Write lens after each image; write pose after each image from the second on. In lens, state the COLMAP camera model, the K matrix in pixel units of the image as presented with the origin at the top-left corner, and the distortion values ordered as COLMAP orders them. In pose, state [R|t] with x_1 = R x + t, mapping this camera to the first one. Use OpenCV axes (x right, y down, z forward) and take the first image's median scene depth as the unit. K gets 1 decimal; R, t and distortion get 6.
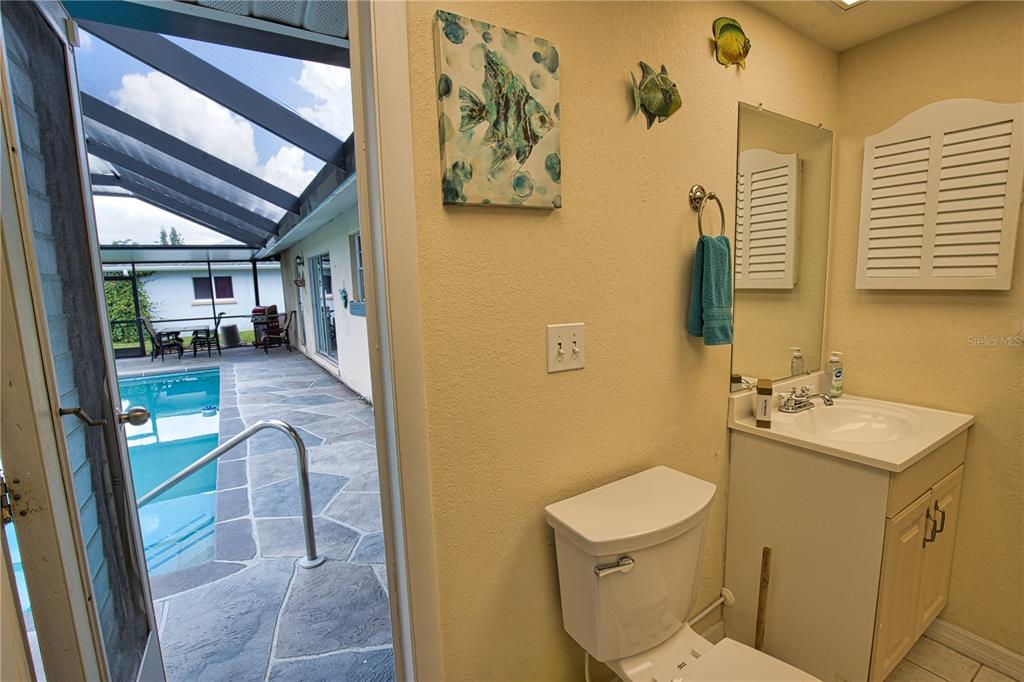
lens RADIAL K [[467.1, 0, 515.2], [0, 467.1, 343.7], [0, 0, 1]] dist [-0.031881, 0.005775]
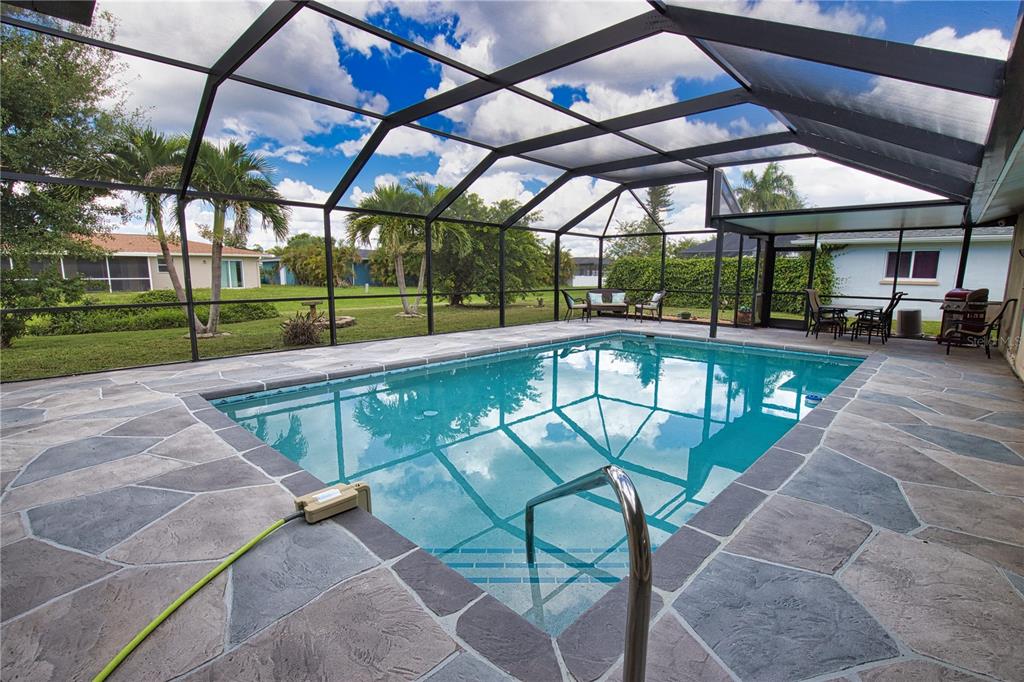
lens RADIAL K [[467.1, 0, 514.5], [0, 467.1, 349.6], [0, 0, 1]] dist [-0.031881, 0.005775]
pose [[0.248891, 0.192896, -0.949128, -0.027194], [-0.142547, 0.976590, 0.161097, -0.002729], [0.957984, 0.095200, 0.270561, 0.144762]]
